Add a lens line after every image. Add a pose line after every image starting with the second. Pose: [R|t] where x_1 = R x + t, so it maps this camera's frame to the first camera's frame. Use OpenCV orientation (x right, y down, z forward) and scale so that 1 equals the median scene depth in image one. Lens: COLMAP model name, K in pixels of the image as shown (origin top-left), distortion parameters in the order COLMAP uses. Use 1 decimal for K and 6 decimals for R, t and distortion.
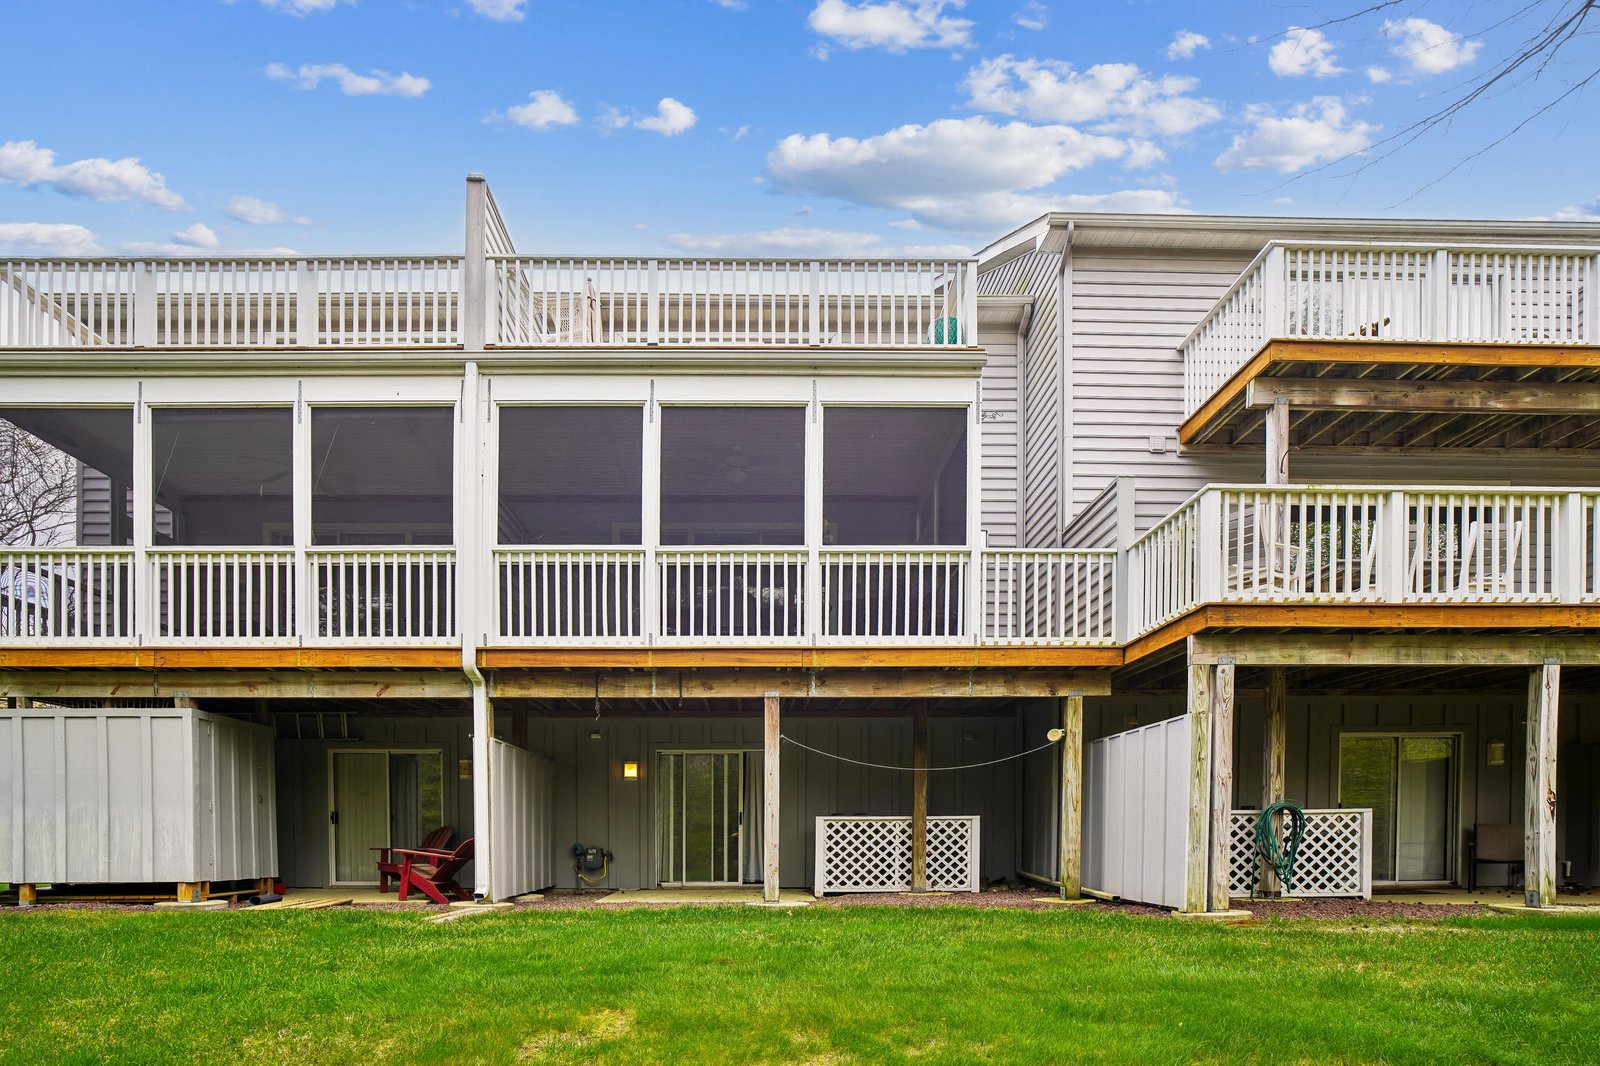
lens RADIAL K [[856.5, 0, 800.4], [0, 856.5, 541.2], [0, 0, 1]] dist [-0.018440, 0.002981]
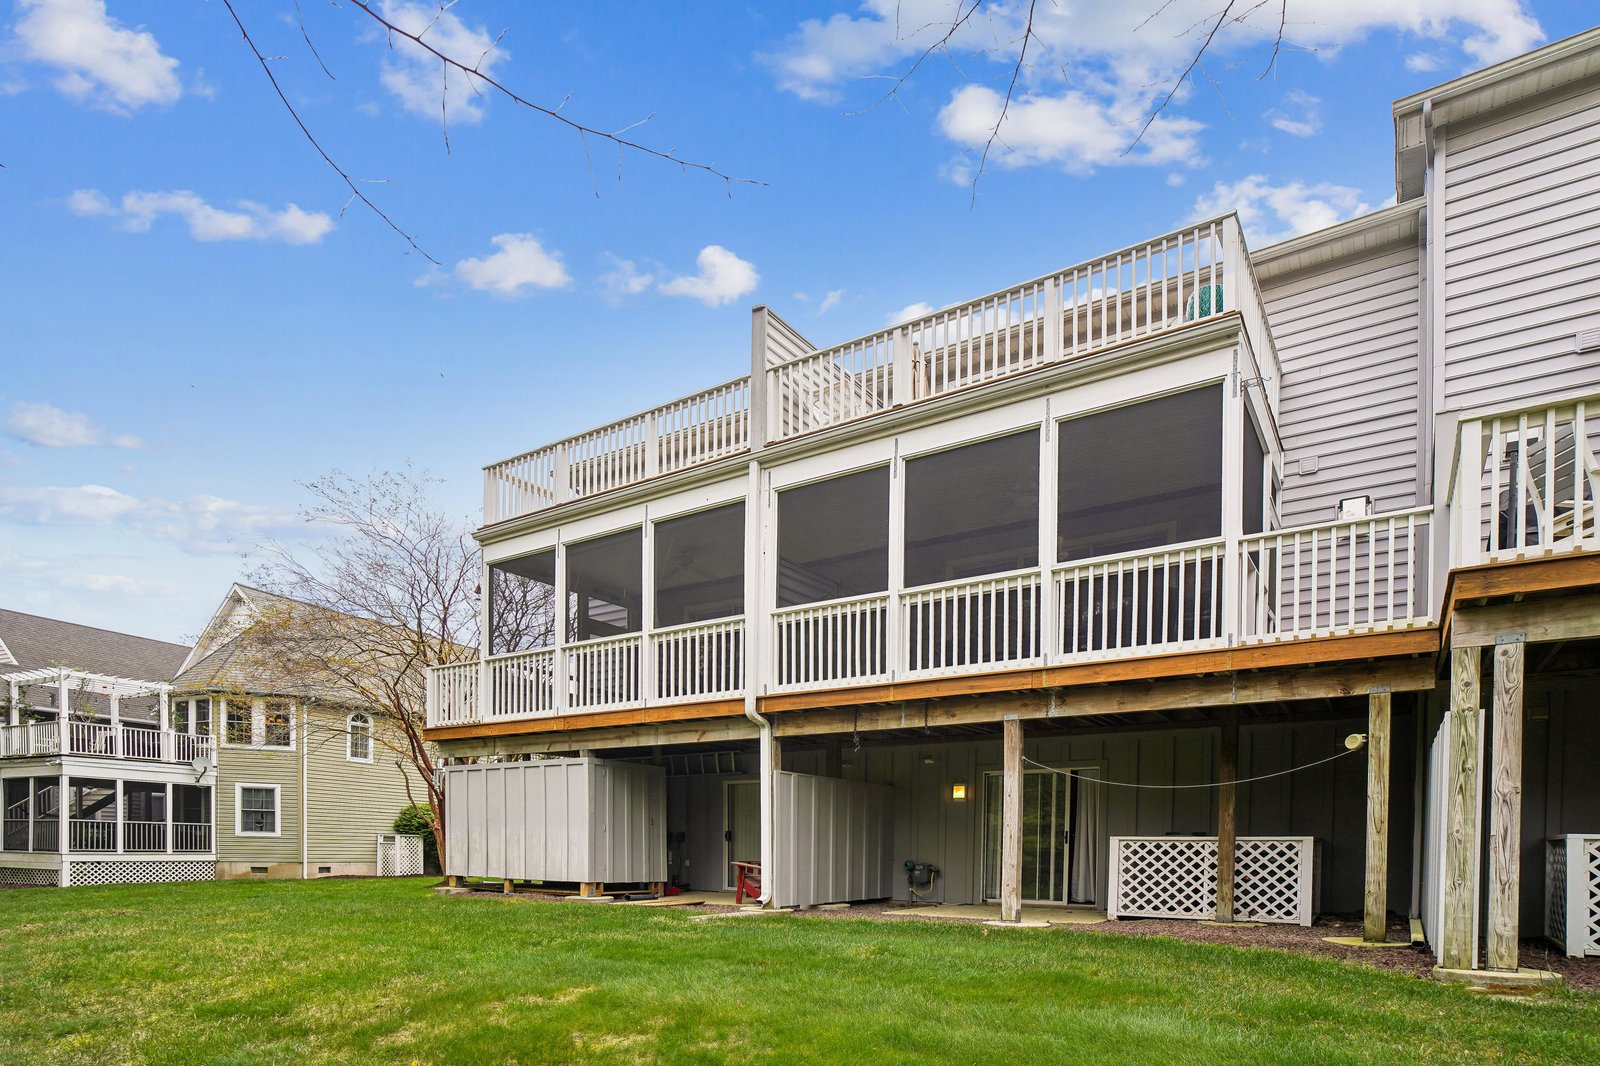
lens RADIAL K [[823.0, 0, 798.2], [0, 823.0, 534.0], [0, 0, 1]] dist [-0.015963, 0.001970]
pose [[0.836357, -0.181694, -0.517199, 0.290726], [0.162766, 0.983234, -0.082207, 0.001099], [0.523464, -0.015428, 0.851908, 0.022922]]
